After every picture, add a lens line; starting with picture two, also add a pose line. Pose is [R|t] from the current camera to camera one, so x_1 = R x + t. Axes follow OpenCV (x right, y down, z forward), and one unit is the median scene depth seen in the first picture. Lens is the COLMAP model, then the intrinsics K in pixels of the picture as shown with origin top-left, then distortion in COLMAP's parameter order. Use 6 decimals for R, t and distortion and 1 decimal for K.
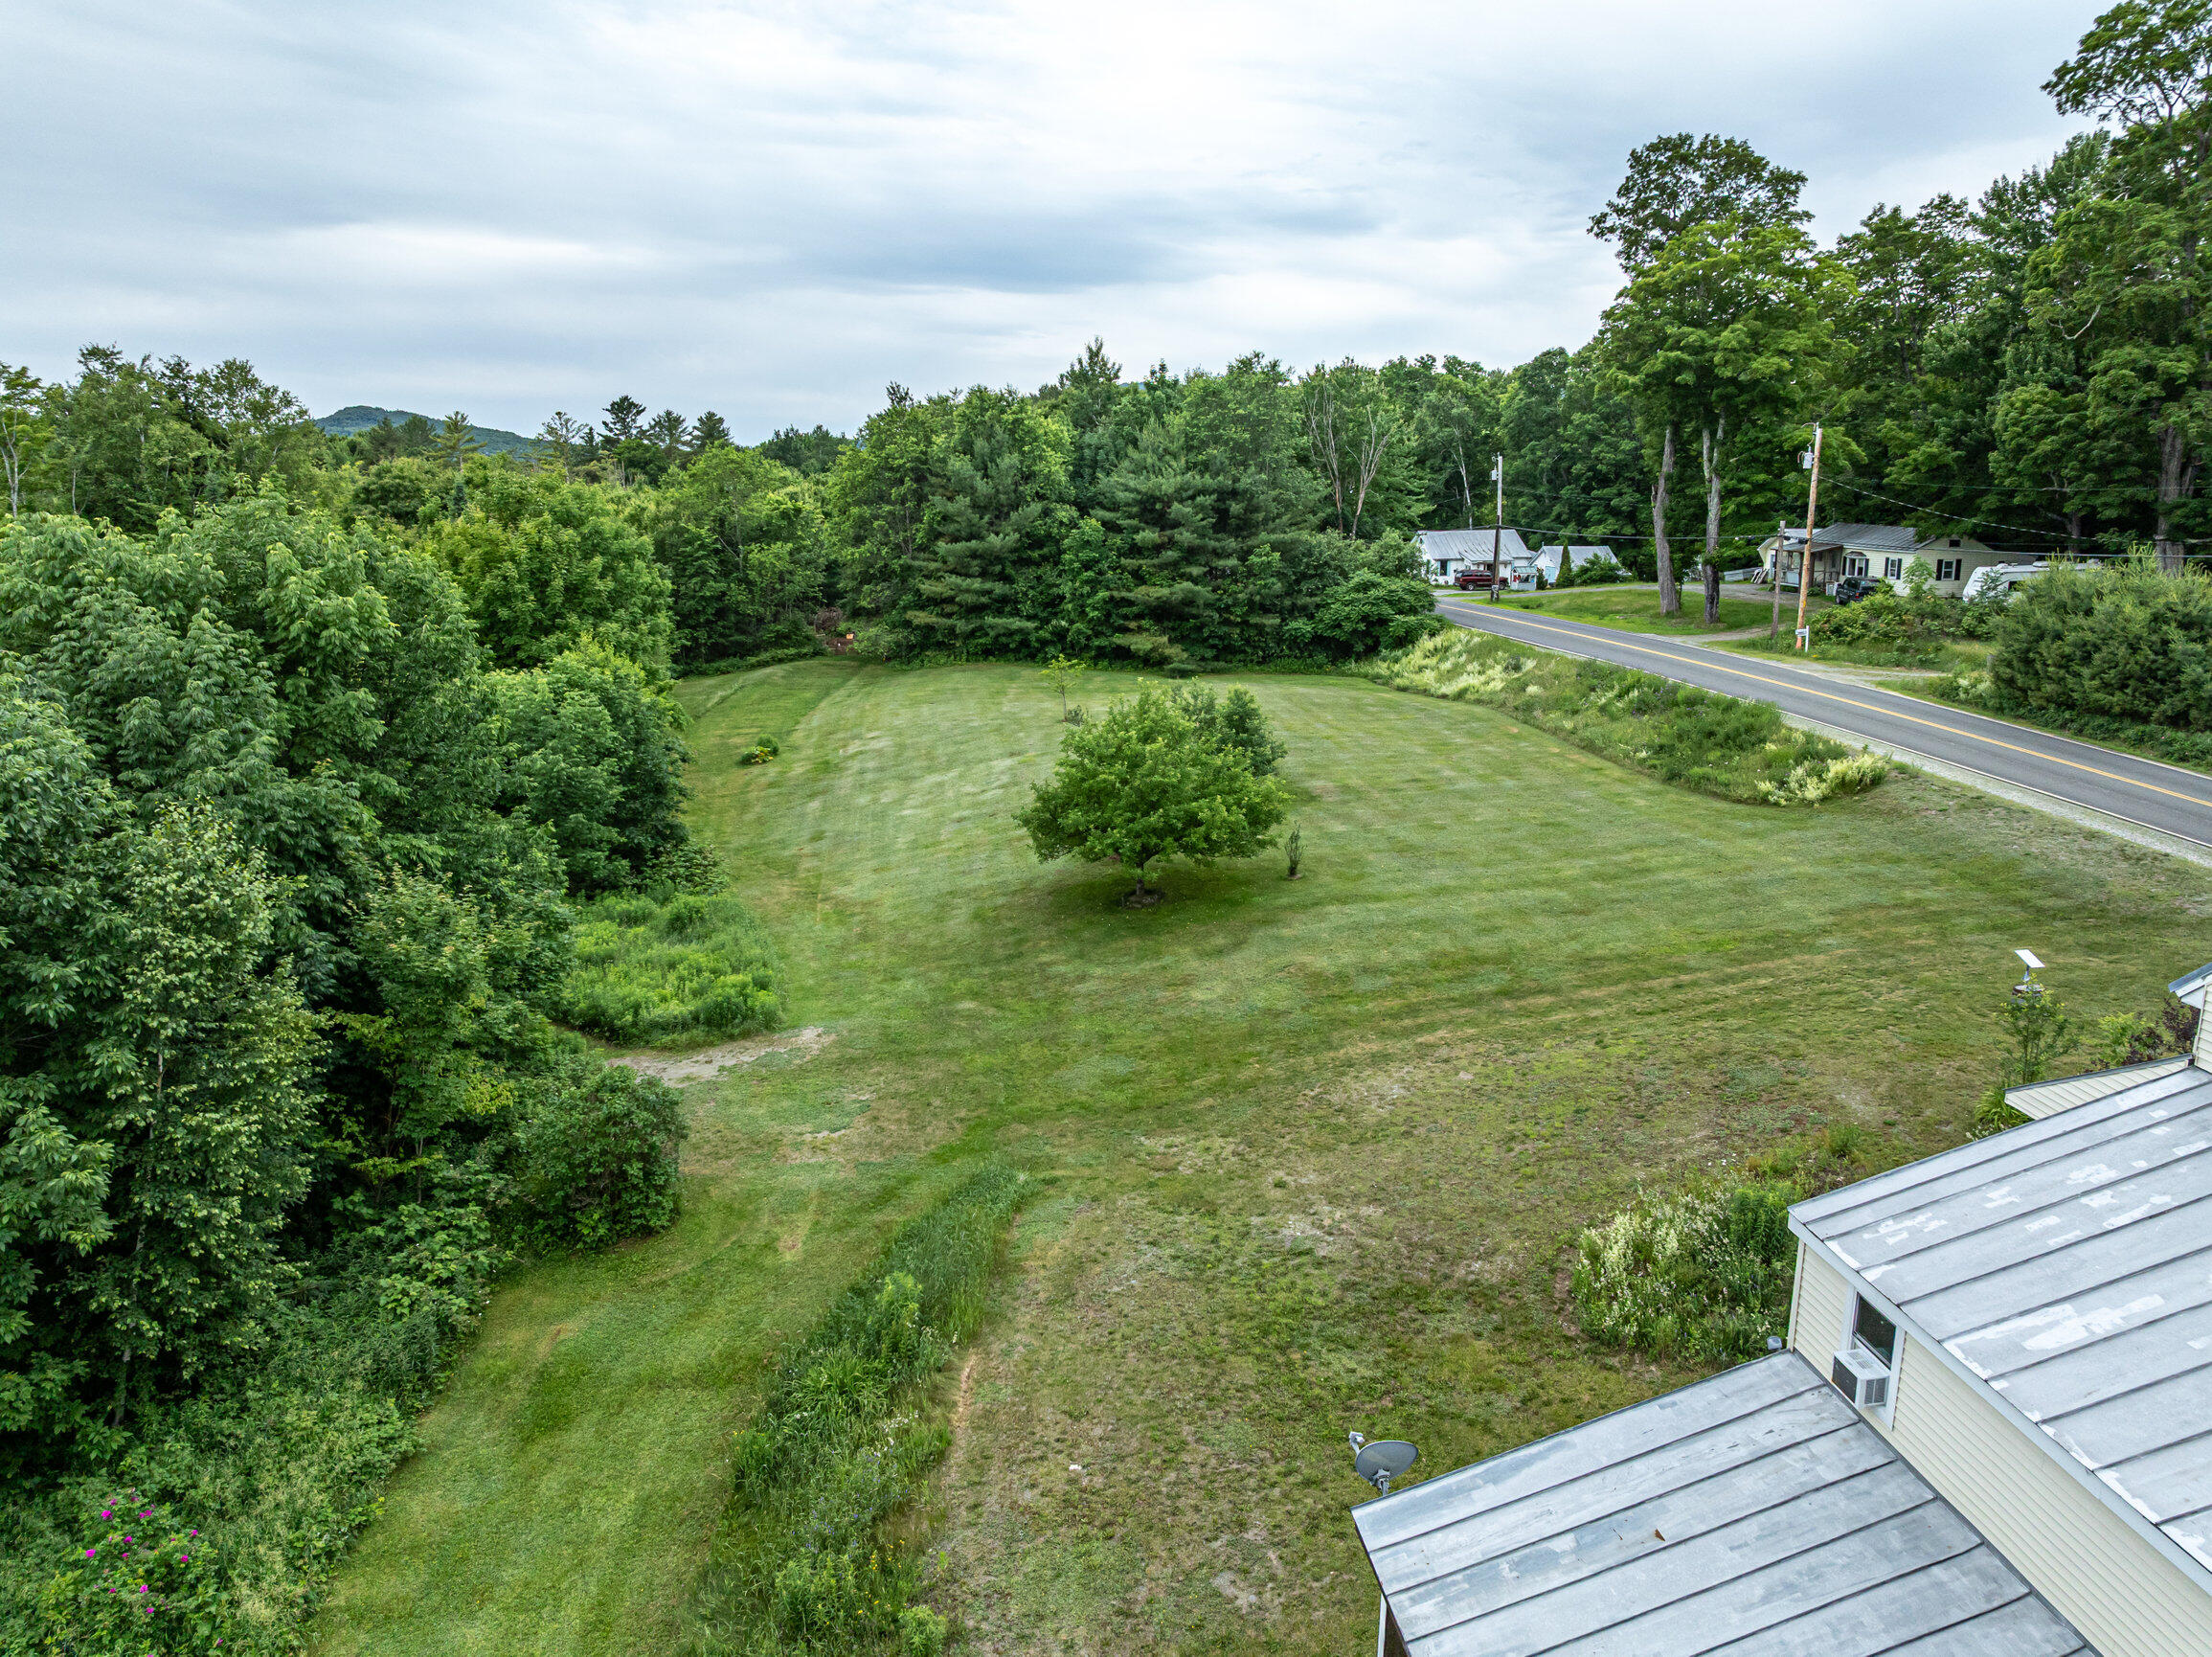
lens RADIAL K [[1574.1, 0, 1103.7], [0, 1574.1, 833.9], [0, 0, 1]] dist [-0.036077, 0.004691]
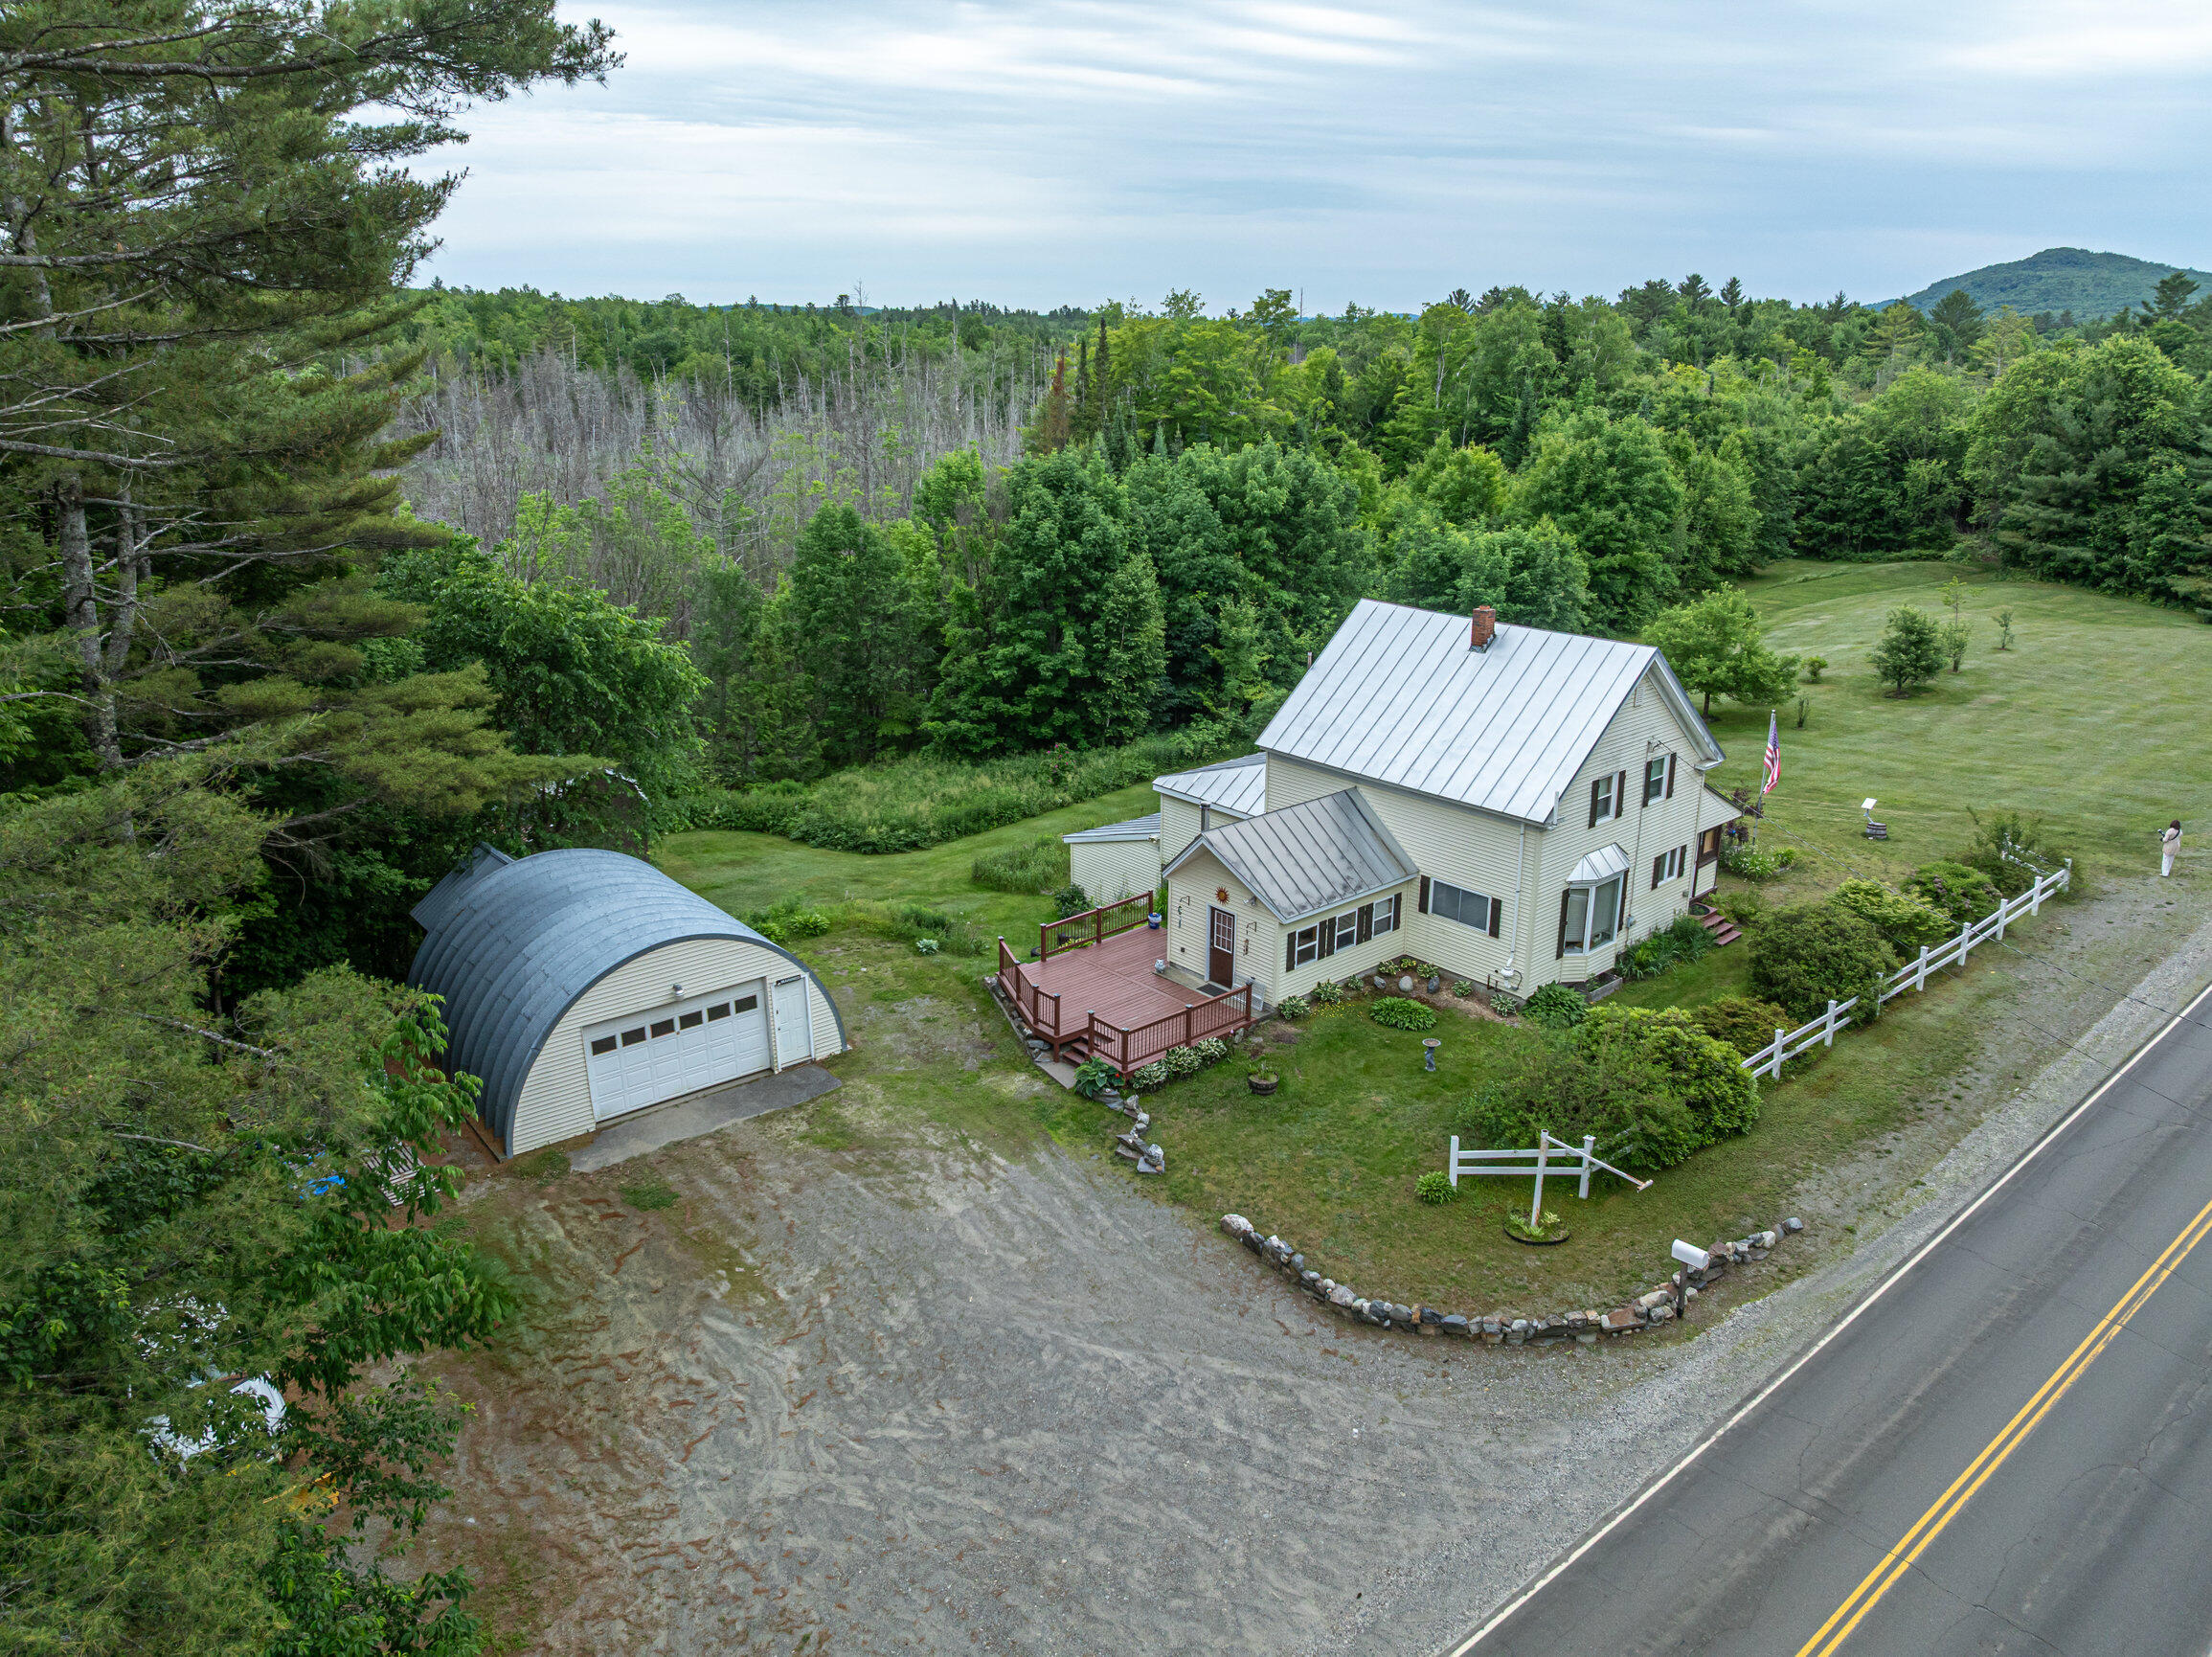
lens RADIAL K [[1574.1, 0, 1122.4], [0, 1574.1, 817.5], [0, 0, 1]] dist [-0.036077, 0.004691]
pose [[0.546588, 0.265686, -0.794136, 0.494508], [-0.205552, 0.961888, 0.180332, -0.012492], [0.811782, 0.064669, 0.580369, -0.172646]]
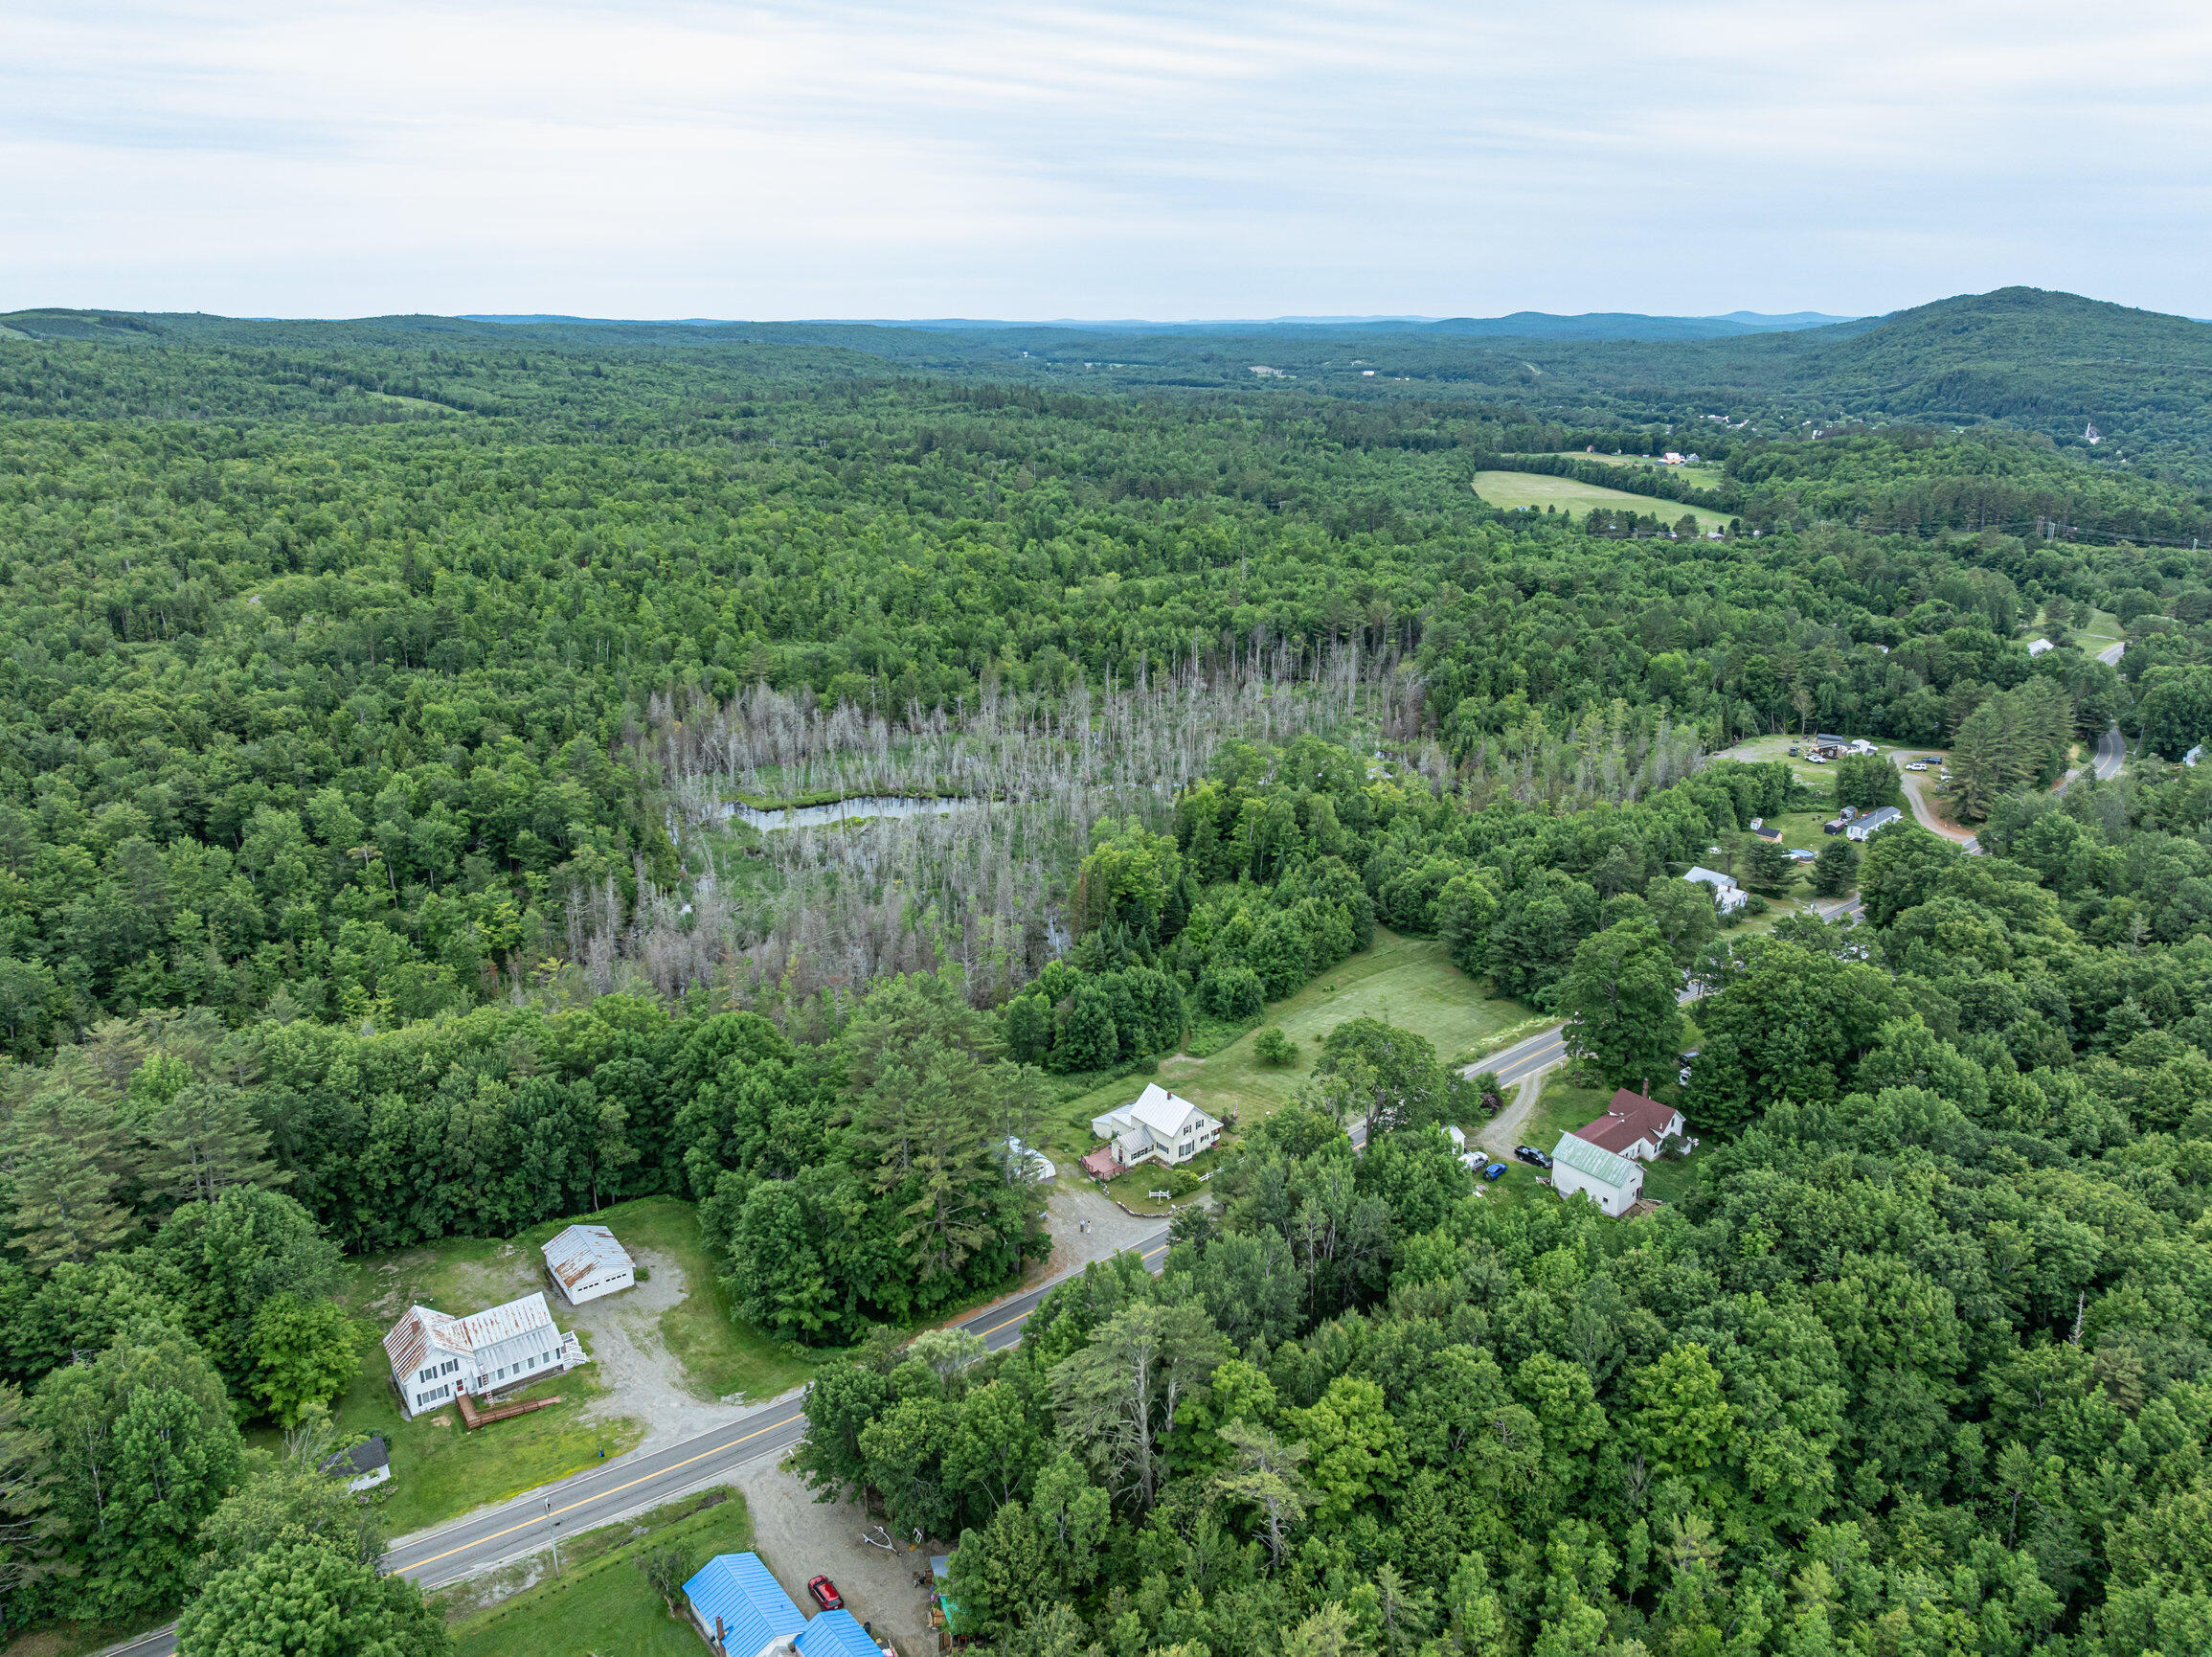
lens RADIAL K [[1574.1, 0, 1110.6], [0, 1574.1, 827.8], [0, 0, 1]] dist [-0.036077, 0.004691]
pose [[0.540892, 0.278489, -0.793649, 2.336313], [-0.206535, 0.958681, 0.195639, -1.084200], [0.815340, 0.058097, 0.576061, -1.644191]]
